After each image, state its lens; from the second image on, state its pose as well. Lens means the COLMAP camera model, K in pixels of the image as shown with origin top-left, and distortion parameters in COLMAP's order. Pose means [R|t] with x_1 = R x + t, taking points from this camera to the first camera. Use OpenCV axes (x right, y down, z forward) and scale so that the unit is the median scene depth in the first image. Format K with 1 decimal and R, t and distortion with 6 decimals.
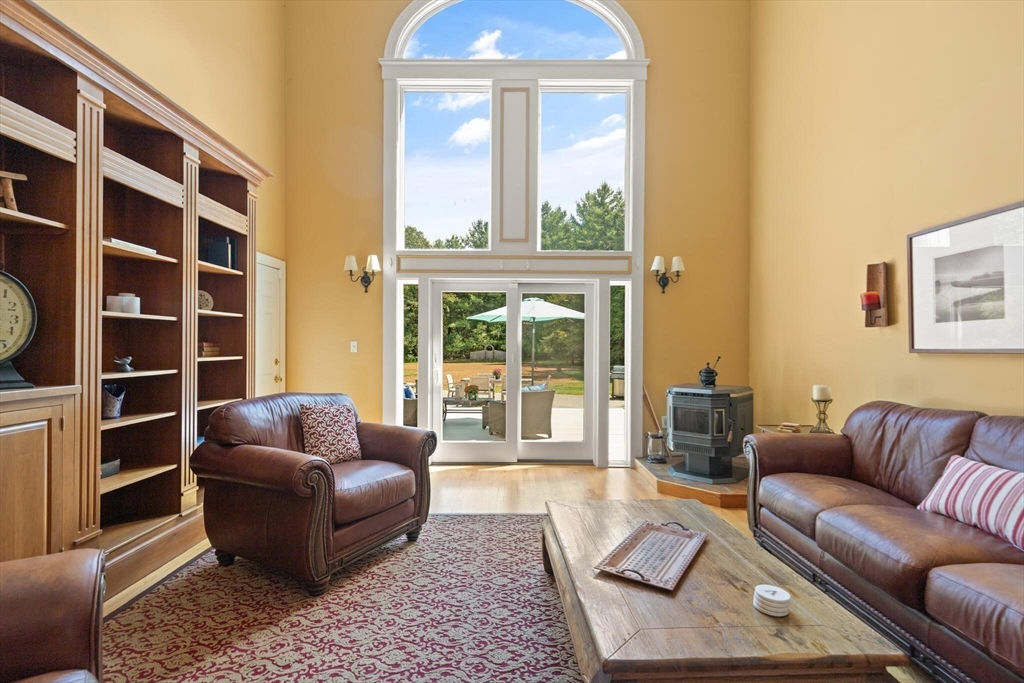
lens RADIAL K [[473.1, 0, 520.0], [0, 473.1, 344.8], [0, 0, 1]] dist [0.006100, -0.001805]
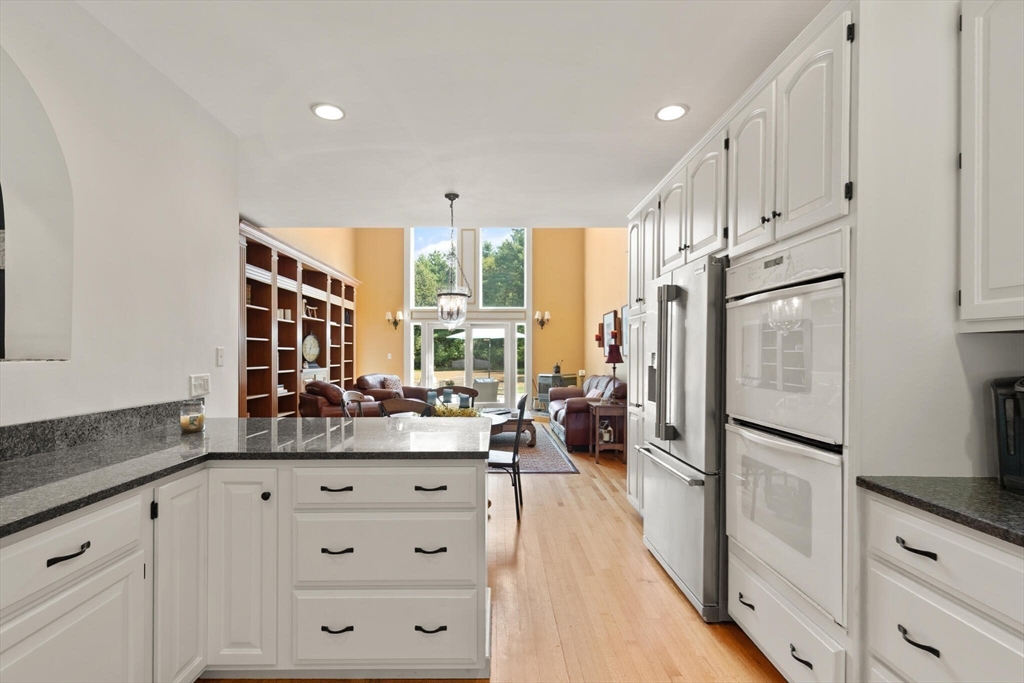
lens RADIAL K [[473.1, 0, 501.8], [0, 473.1, 350.4], [0, 0, 1]] dist [0.006100, -0.001805]
pose [[0.999989, -0.004511, -0.001172, 0.182152], [0.004502, 0.999958, -0.007983, -0.002808], [0.001208, 0.007978, 0.999967, -1.416498]]
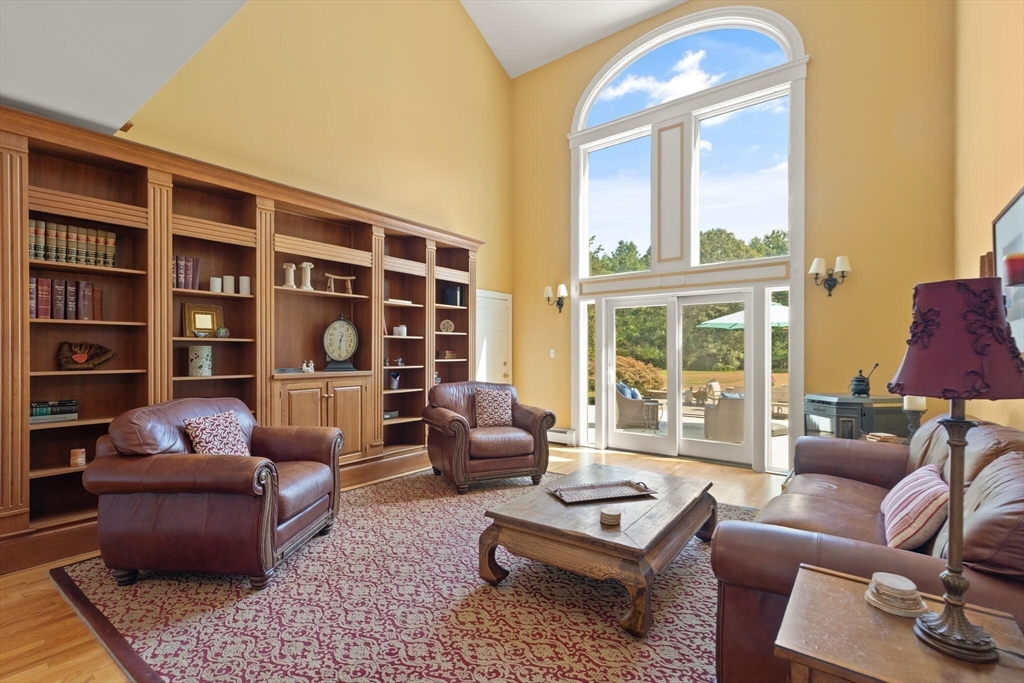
lens RADIAL K [[473.1, 0, 512.8], [0, 473.1, 348.6], [0, 0, 1]] dist [0.006100, -0.001805]
pose [[0.789738, -0.008250, -0.613388, 0.526882], [0.002390, 0.999943, -0.010372, 0.005061], [0.613439, 0.006725, 0.789713, -0.176121]]
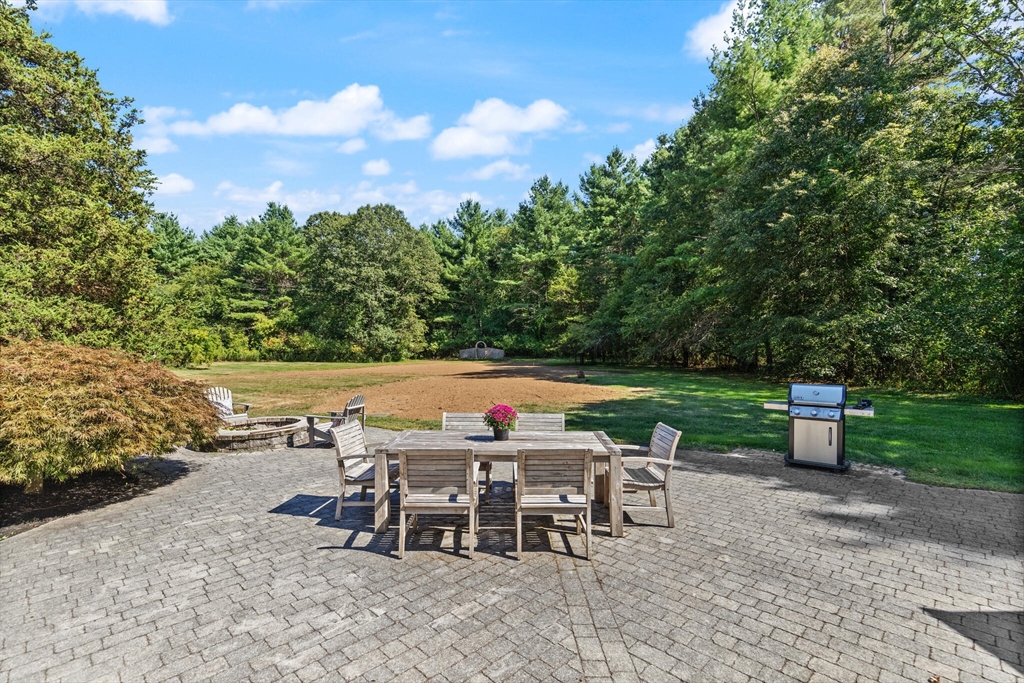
lens RADIAL K [[473.1, 0, 512.9], [0, 473.1, 341.2], [0, 0, 1]] dist [0.006100, -0.001805]
pose [[0.999966, -0.007739, 0.002683, -0.199778], [0.007742, 0.999969, -0.001251, 0.033768], [-0.002673, 0.001272, 0.999996, 3.160773]]
